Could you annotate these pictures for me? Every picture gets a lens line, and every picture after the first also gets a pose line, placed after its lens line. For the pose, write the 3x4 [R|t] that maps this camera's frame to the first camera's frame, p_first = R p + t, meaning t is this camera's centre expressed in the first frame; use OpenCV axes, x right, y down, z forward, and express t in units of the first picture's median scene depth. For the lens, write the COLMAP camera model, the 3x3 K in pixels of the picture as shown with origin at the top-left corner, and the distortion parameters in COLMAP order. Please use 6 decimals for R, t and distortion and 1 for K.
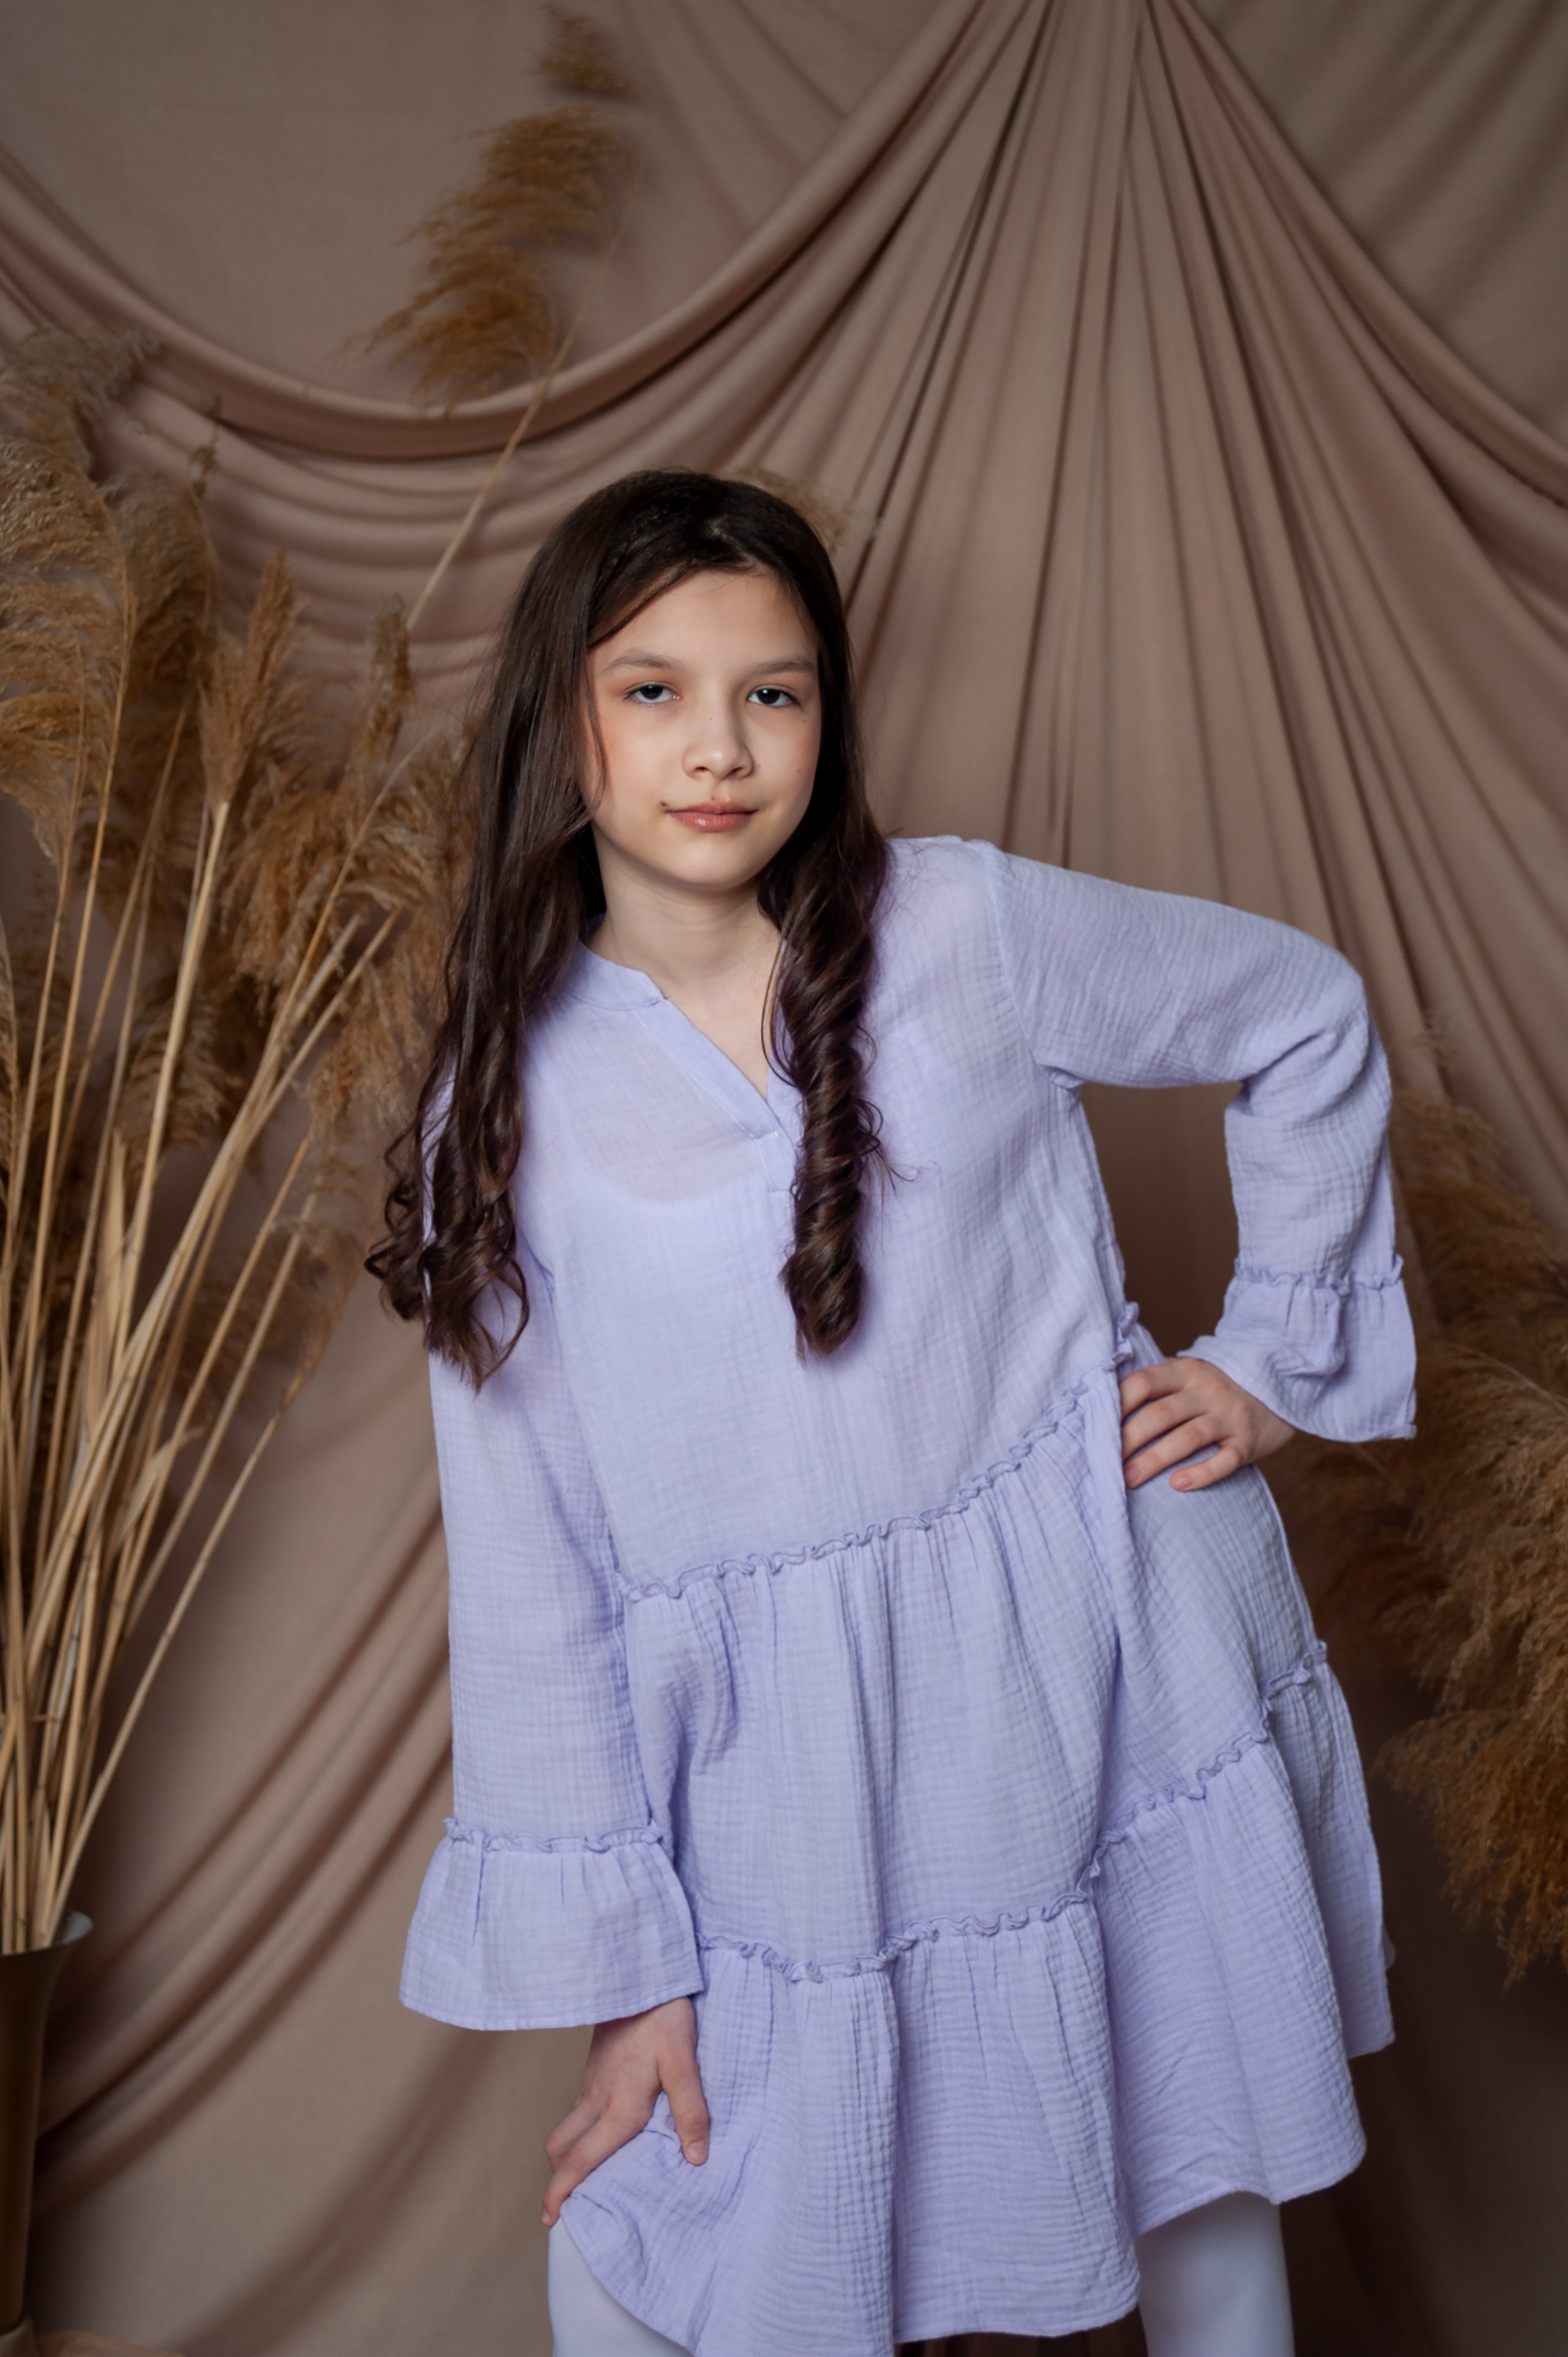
lens RADIAL K [[4340.9, 0, 784.0], [0, 4340.9, 1178.5], [0, 0, 1]] dist [0.066473, 0.073466]
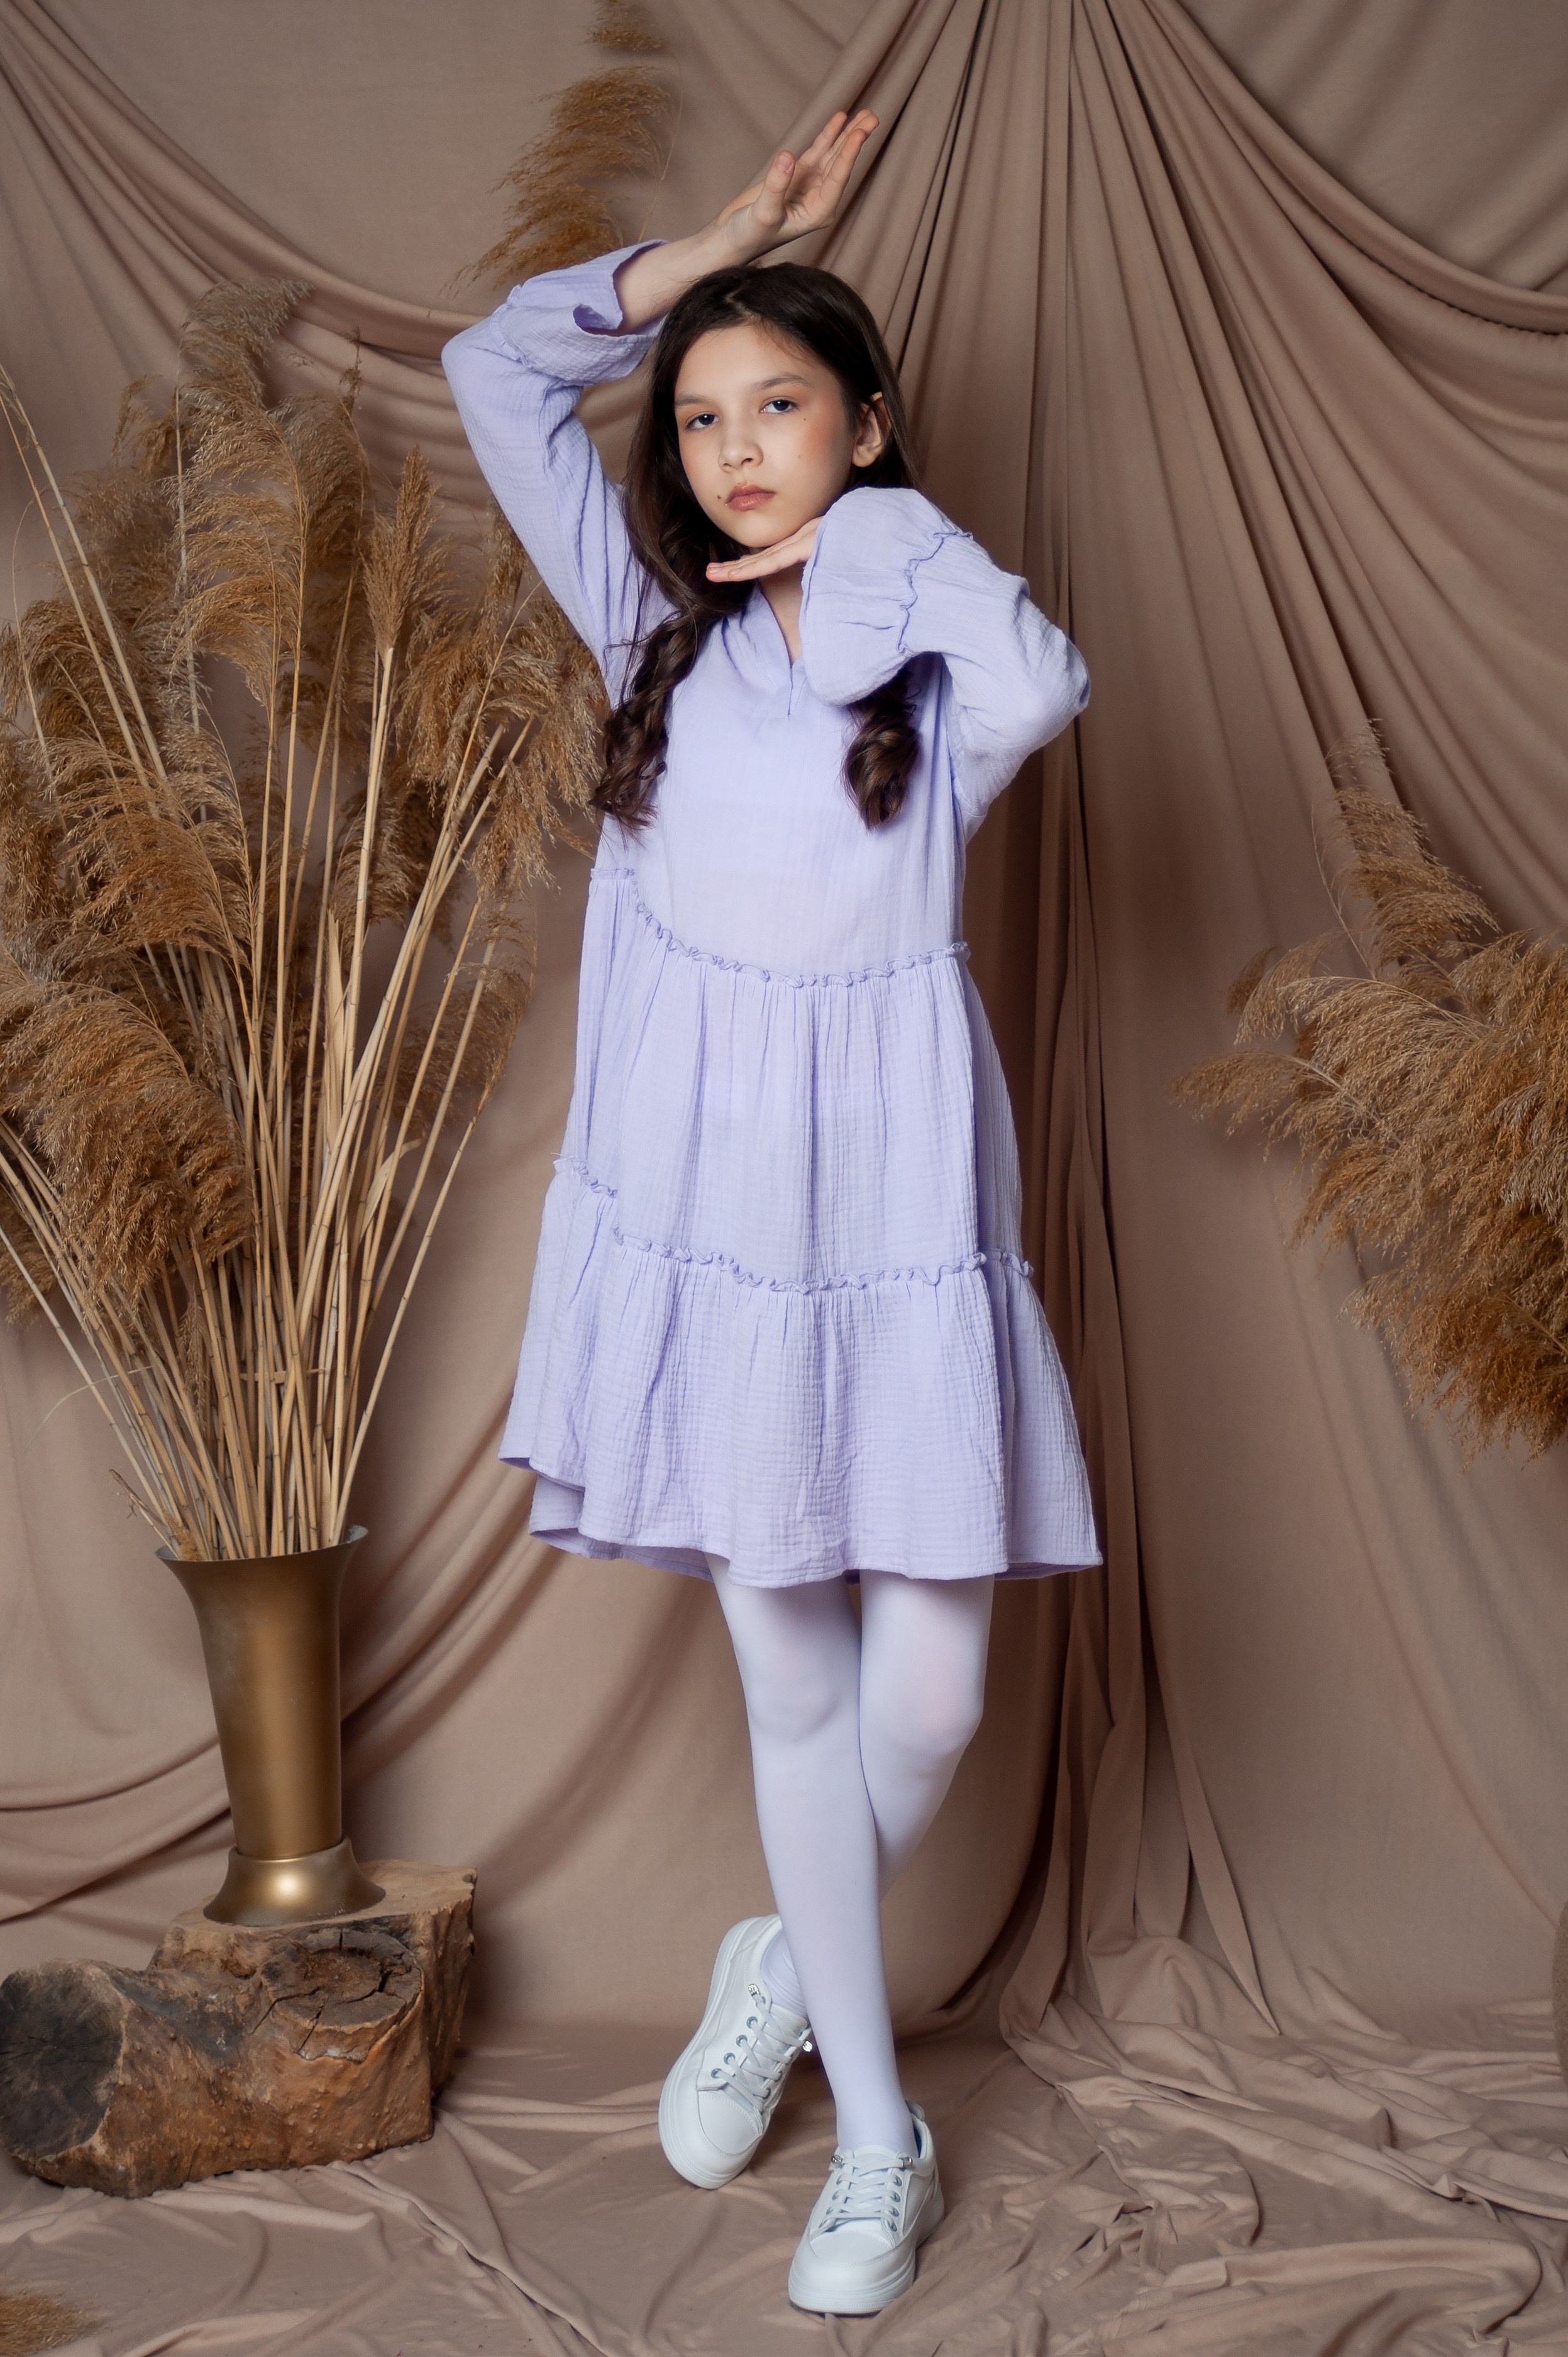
lens RADIAL K [[4456.0, 0, 781.5], [0, 4456.0, 1124.5], [0, 0, 1]] dist [-0.010387, 0.273611]
pose [[0.994585, -0.084824, -0.060046, 0.051712], [0.086501, 0.995915, 0.025893, 0.028794], [0.057605, -0.030947, 0.997860, -0.301075]]
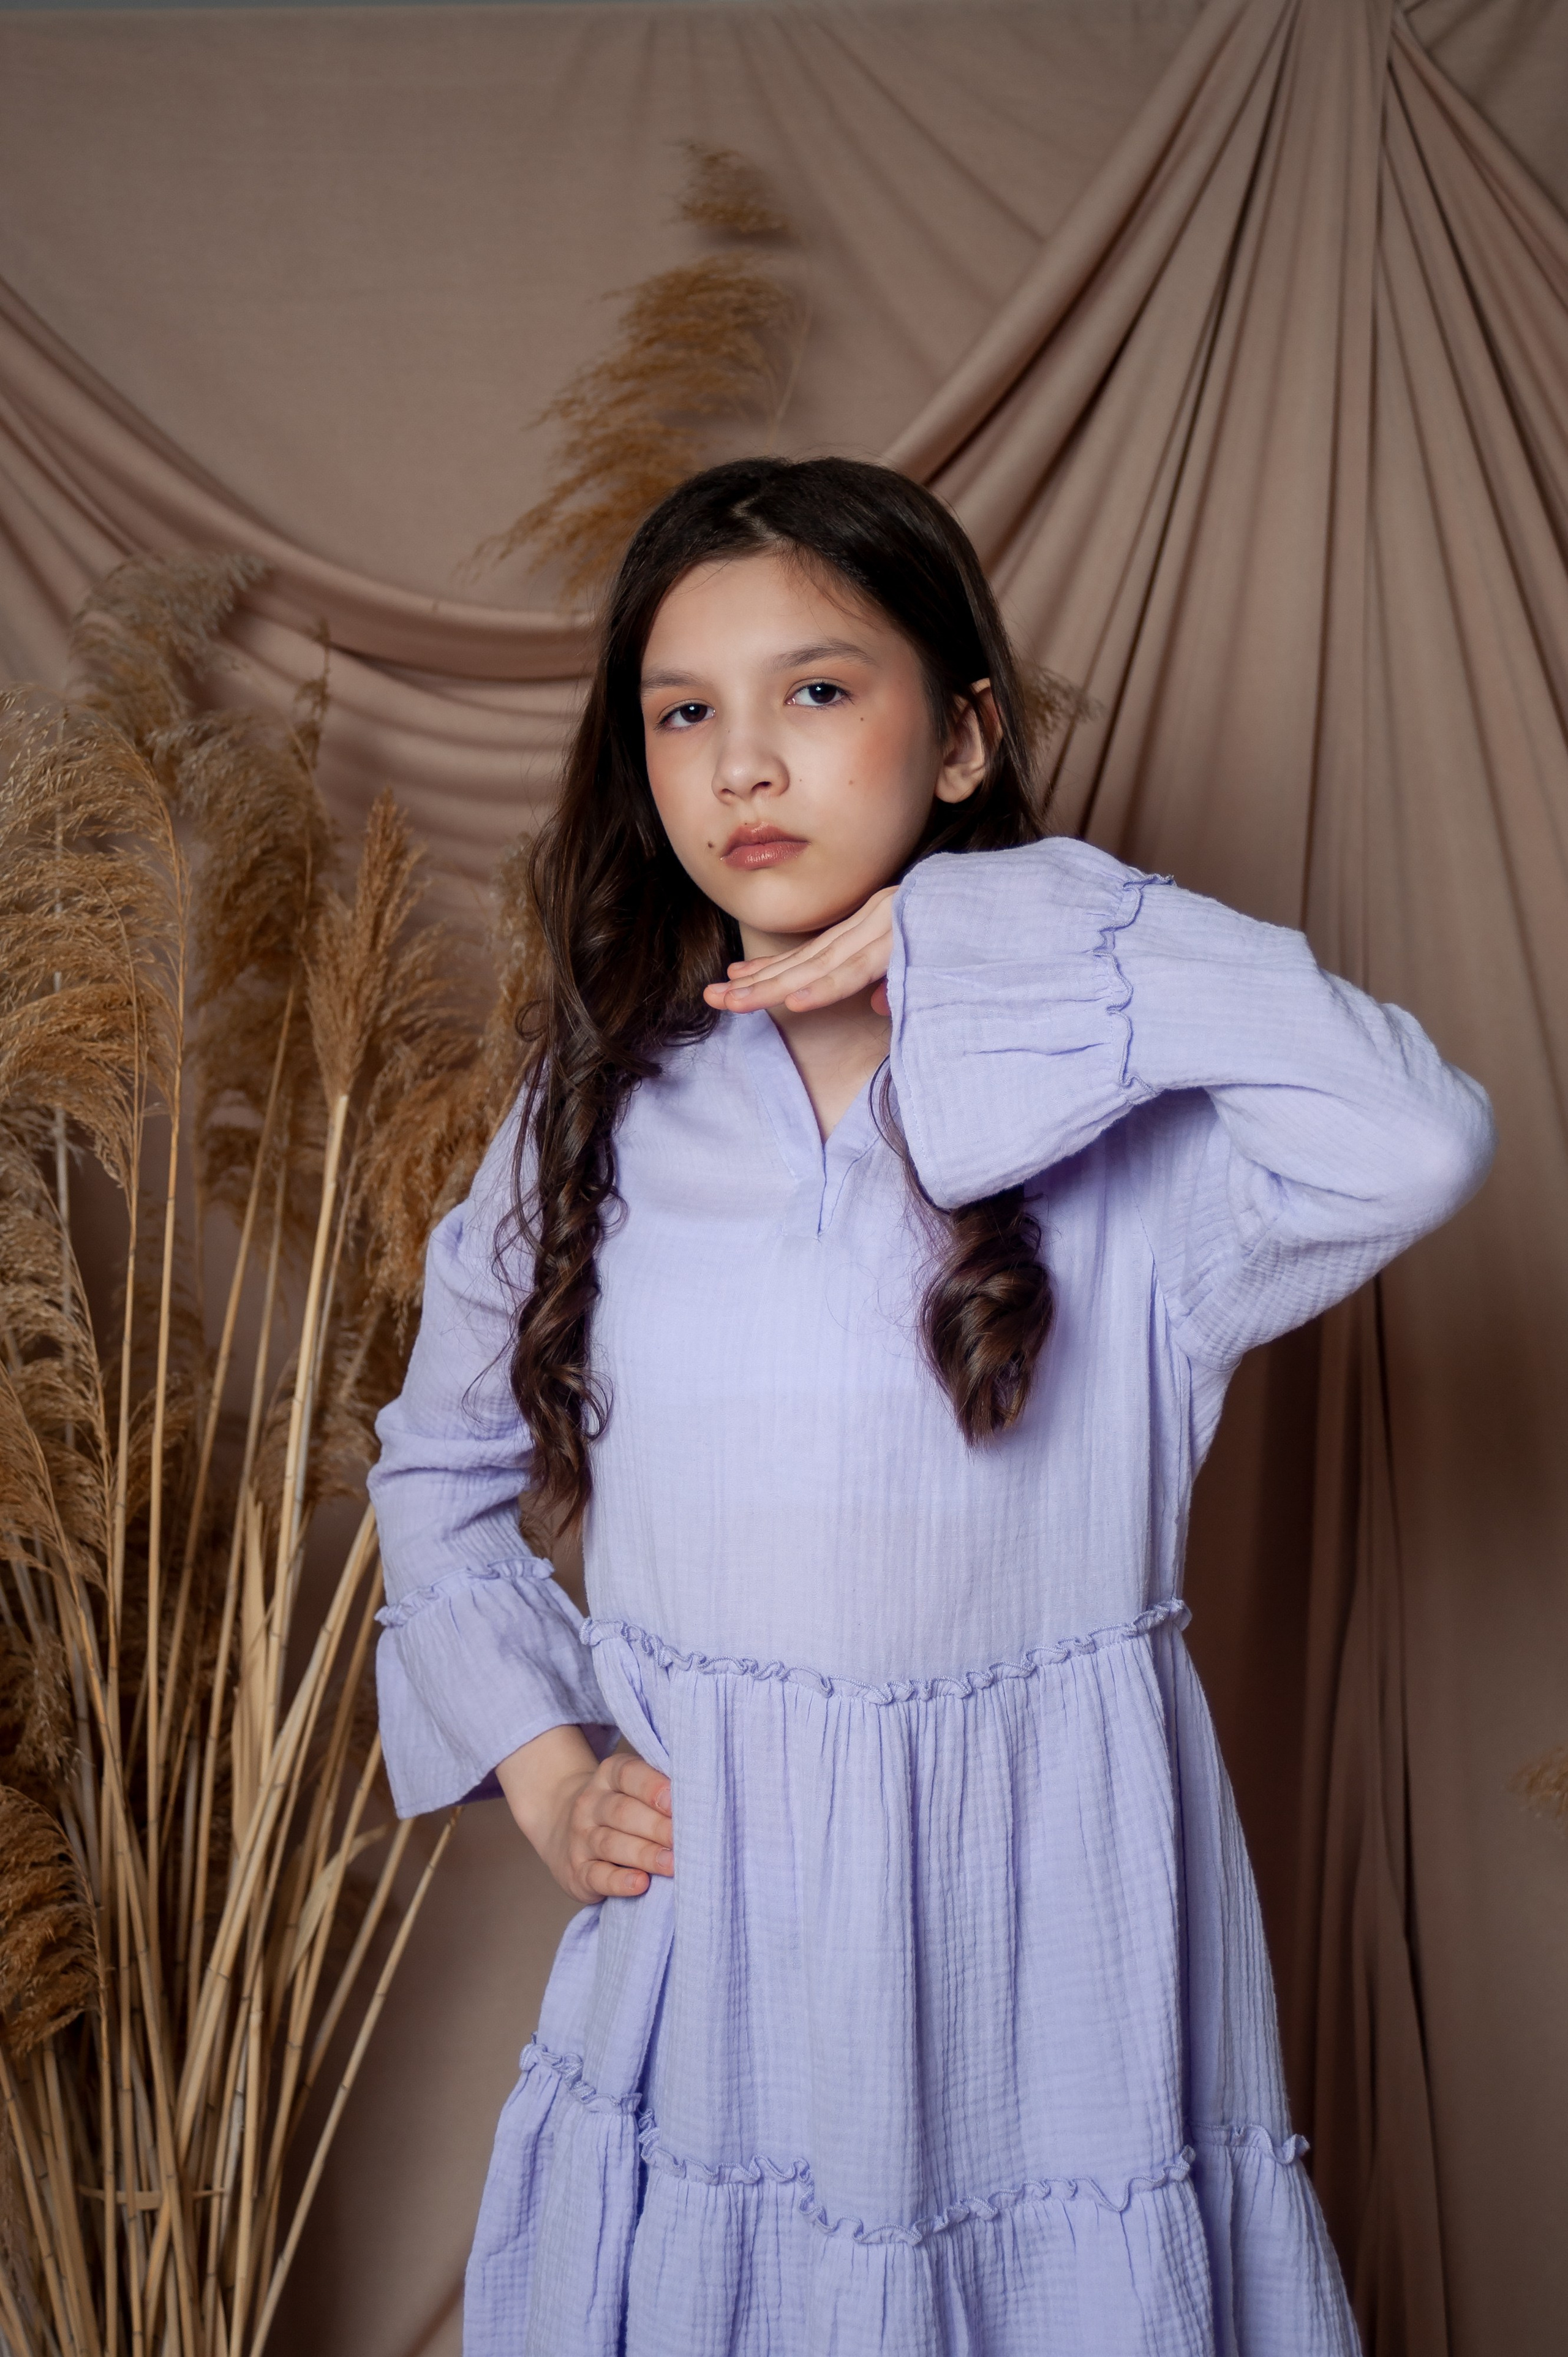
lens RADIAL K [[4276.8, 0, 782.9], [0, 4276.8, 1210.5], [0, 0, 1]] dist [0.037210, -0.001443]
pose [[0.993197, -0.070084, -0.092991, 0.030481], [0.066122, 0.996795, -0.045033, -0.020569], [0.095849, 0.038578, 0.994648, 0.179496]]
